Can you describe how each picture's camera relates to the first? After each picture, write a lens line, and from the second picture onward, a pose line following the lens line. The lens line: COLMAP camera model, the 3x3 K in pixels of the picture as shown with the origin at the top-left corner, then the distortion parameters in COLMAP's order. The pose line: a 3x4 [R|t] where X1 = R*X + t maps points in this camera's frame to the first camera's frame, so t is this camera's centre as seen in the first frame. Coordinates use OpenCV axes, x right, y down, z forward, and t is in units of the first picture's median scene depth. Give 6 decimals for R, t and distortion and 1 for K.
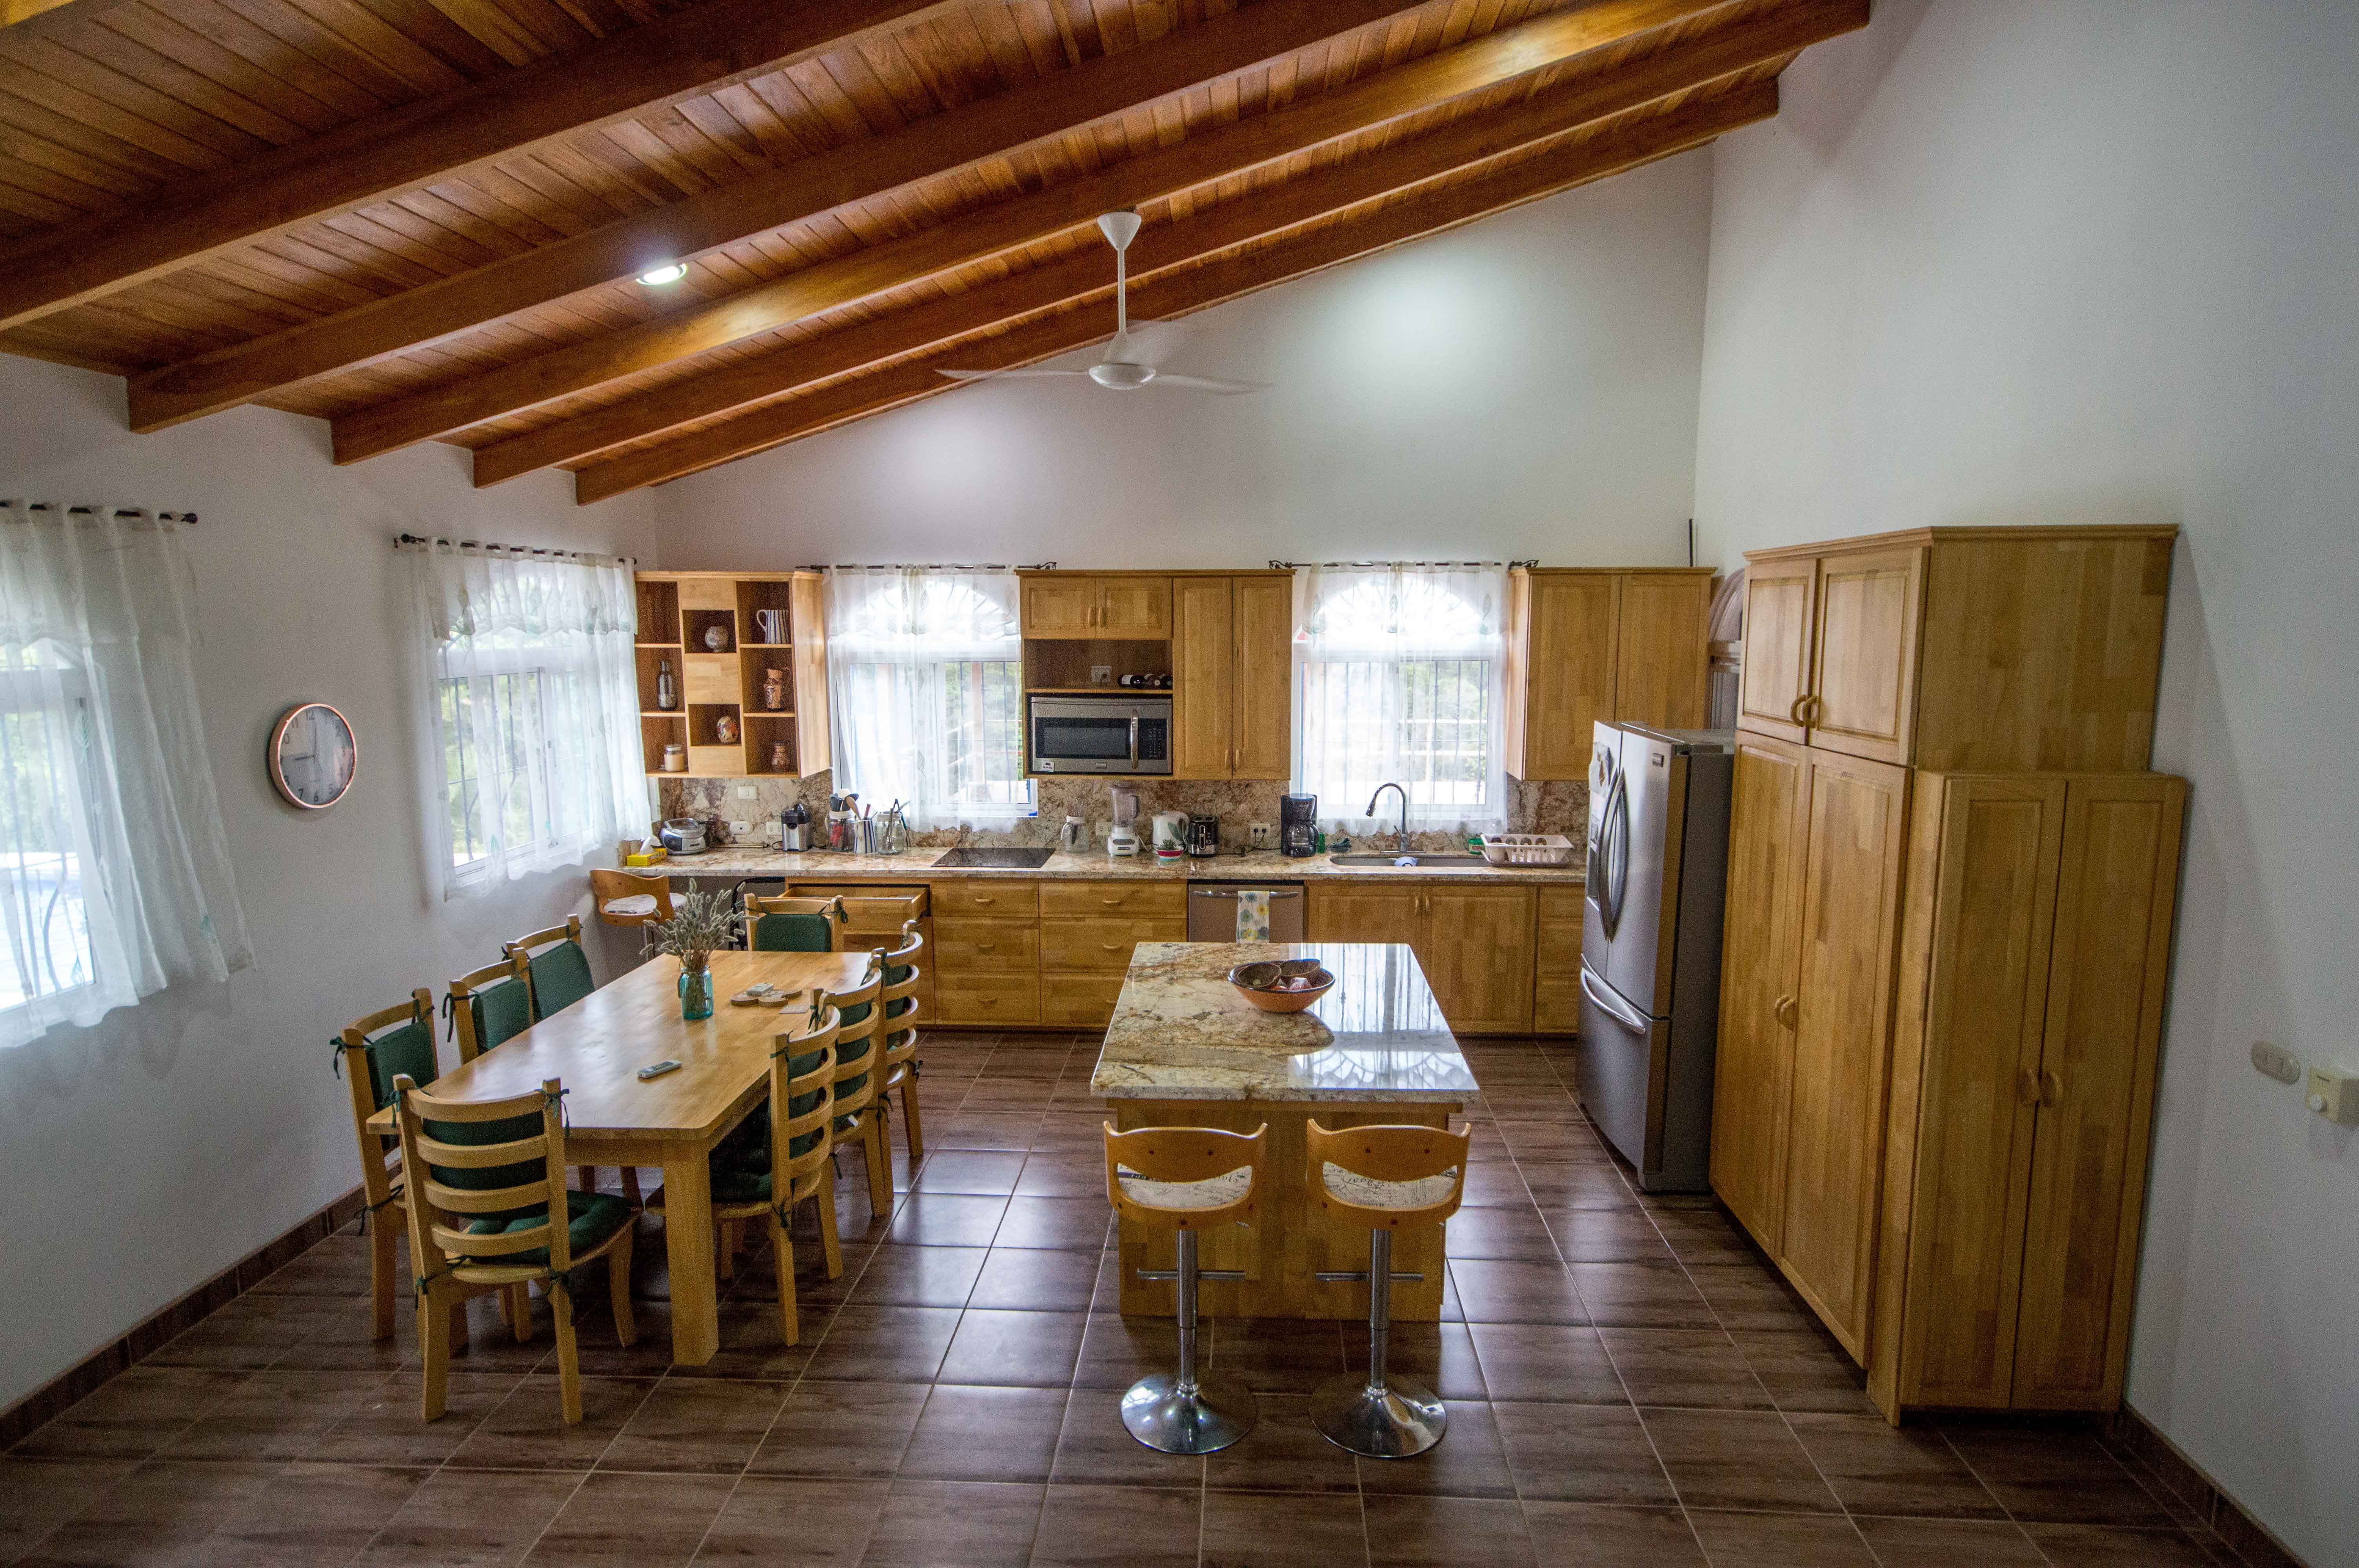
lens RADIAL K [[1253.2, 0, 1191.6], [0, 1253.2, 778.3], [0, 0, 1]] dist [0.014713, -0.001388]
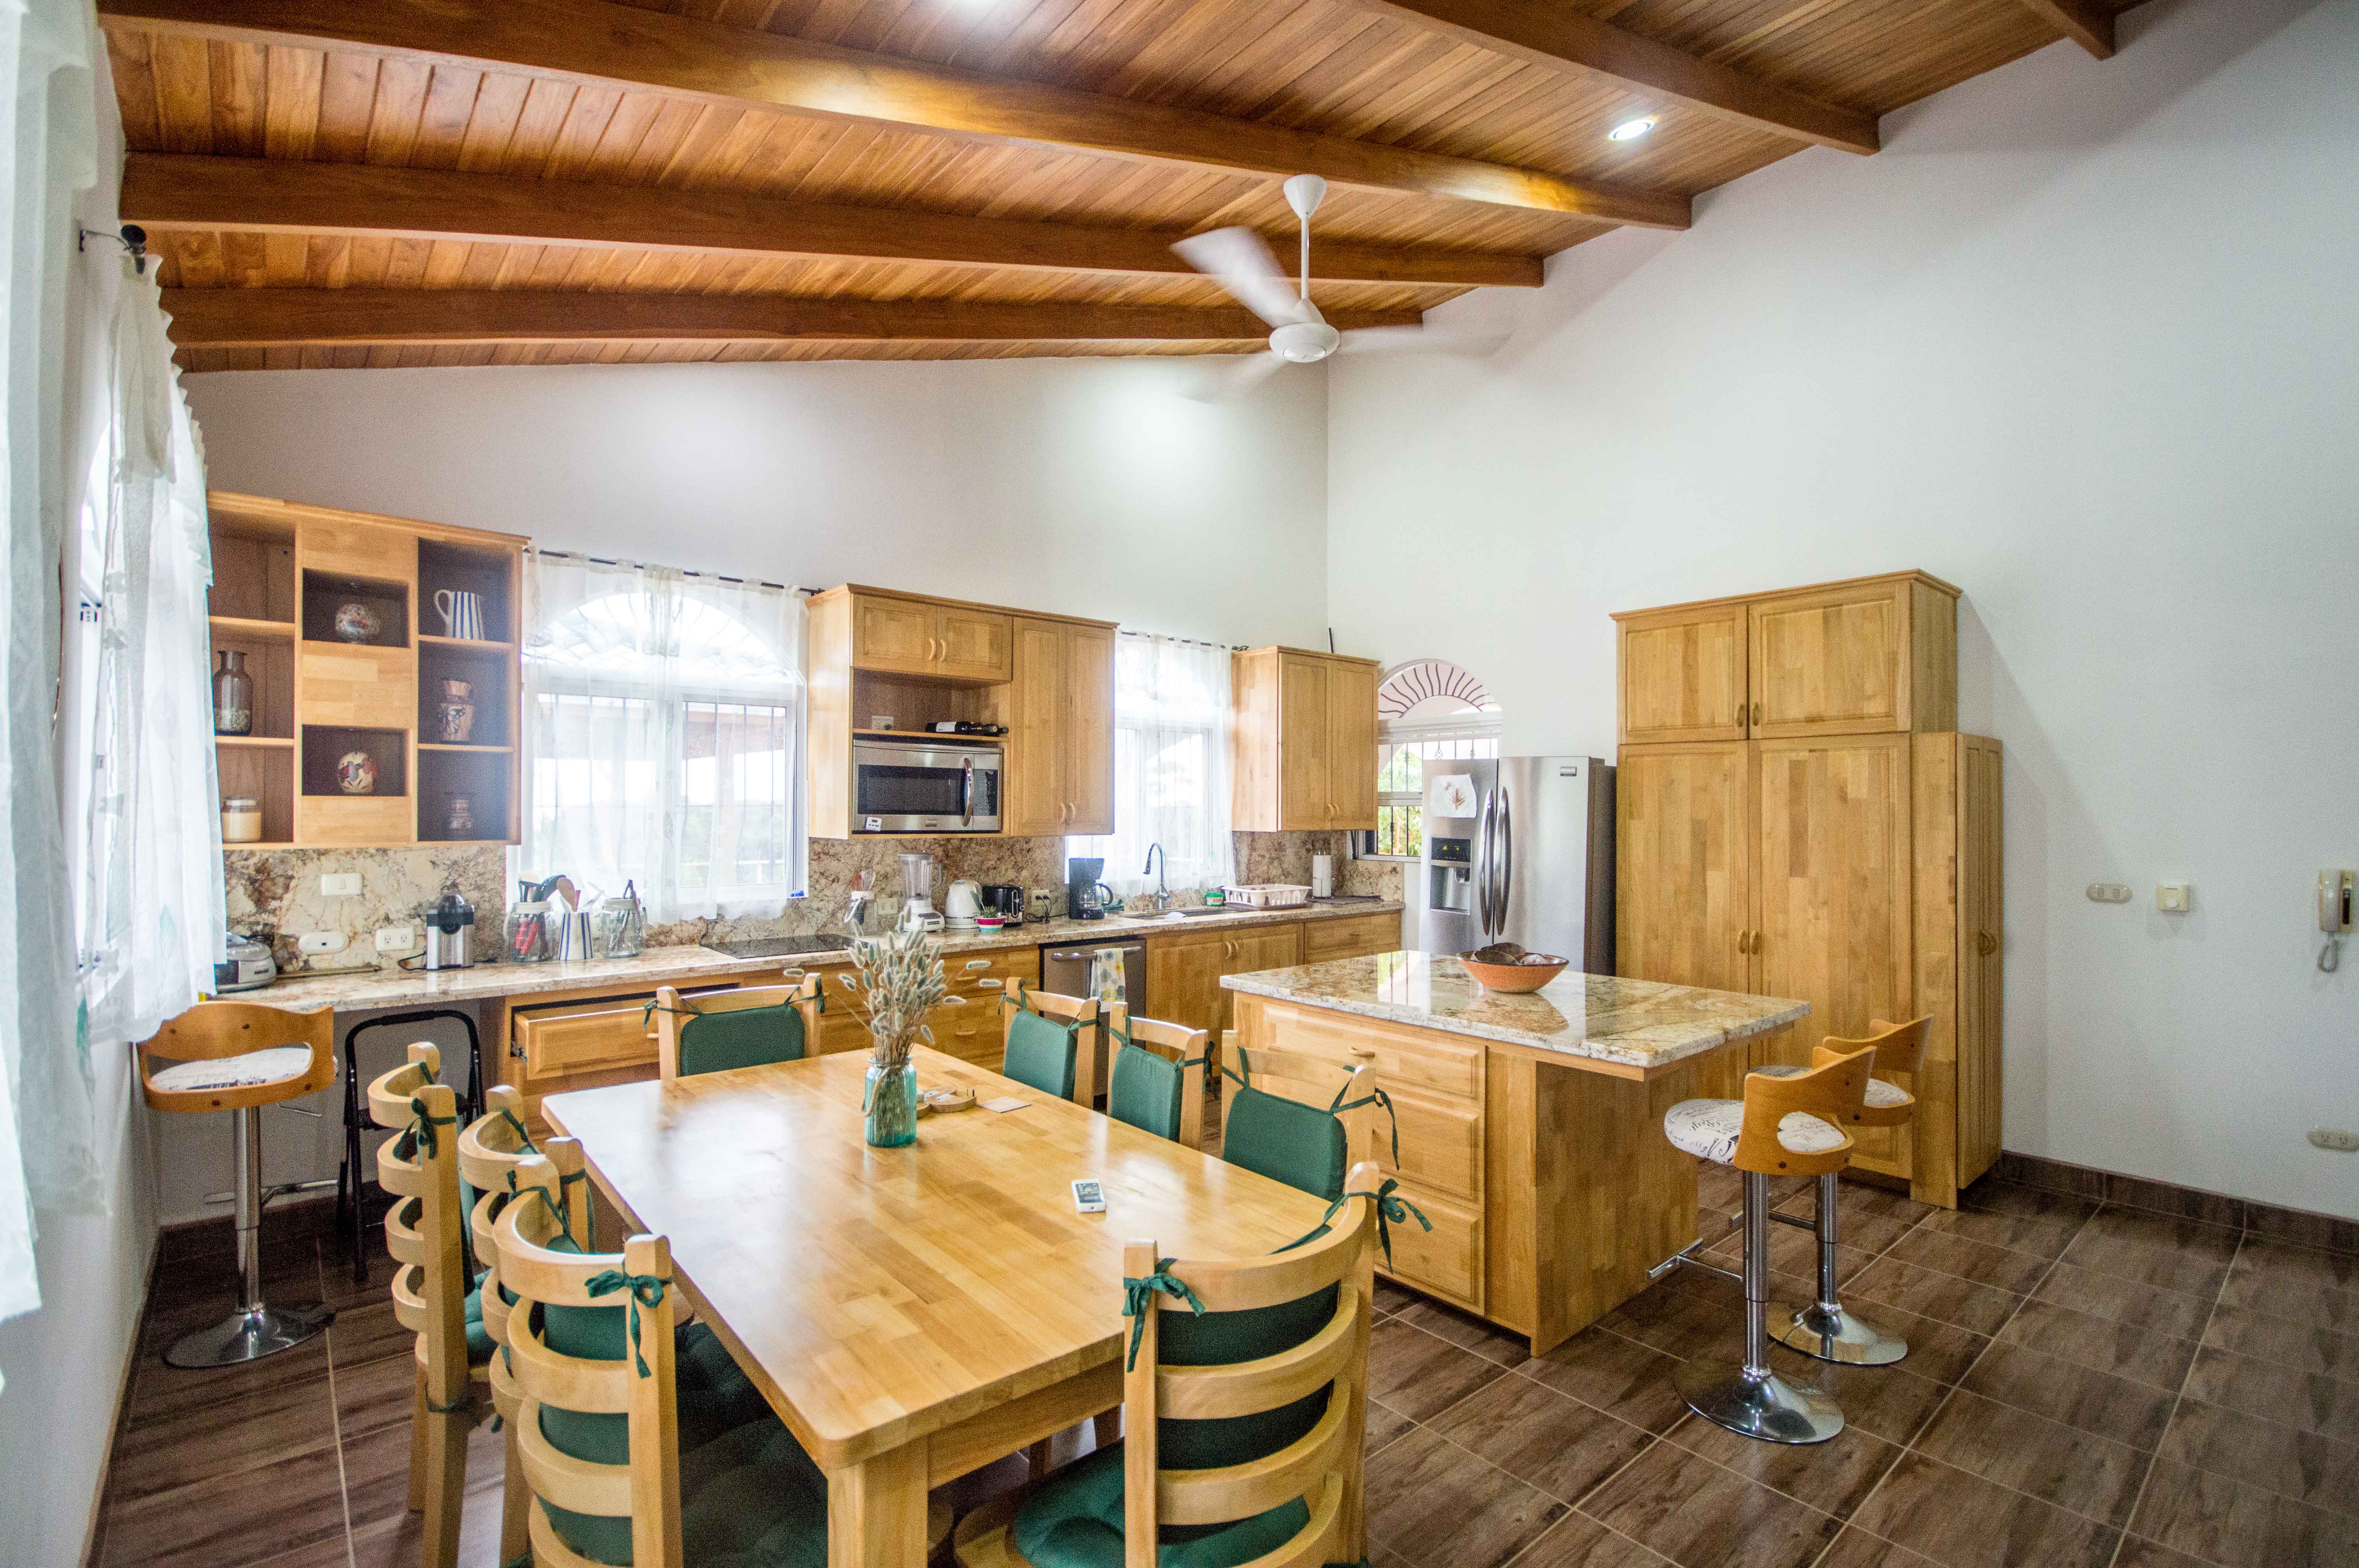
lens RADIAL K [[1055.4, 0, 1186.1], [0, 1055.4, 790.0], [0, 0, 1]] dist [0.009351, -0.010849]
pose [[0.725641, 0.016279, 0.687881, -0.454394], [0.084087, 0.990129, -0.112135, 0.065170], [-0.682916, 0.139212, 0.717109, 0.368961]]
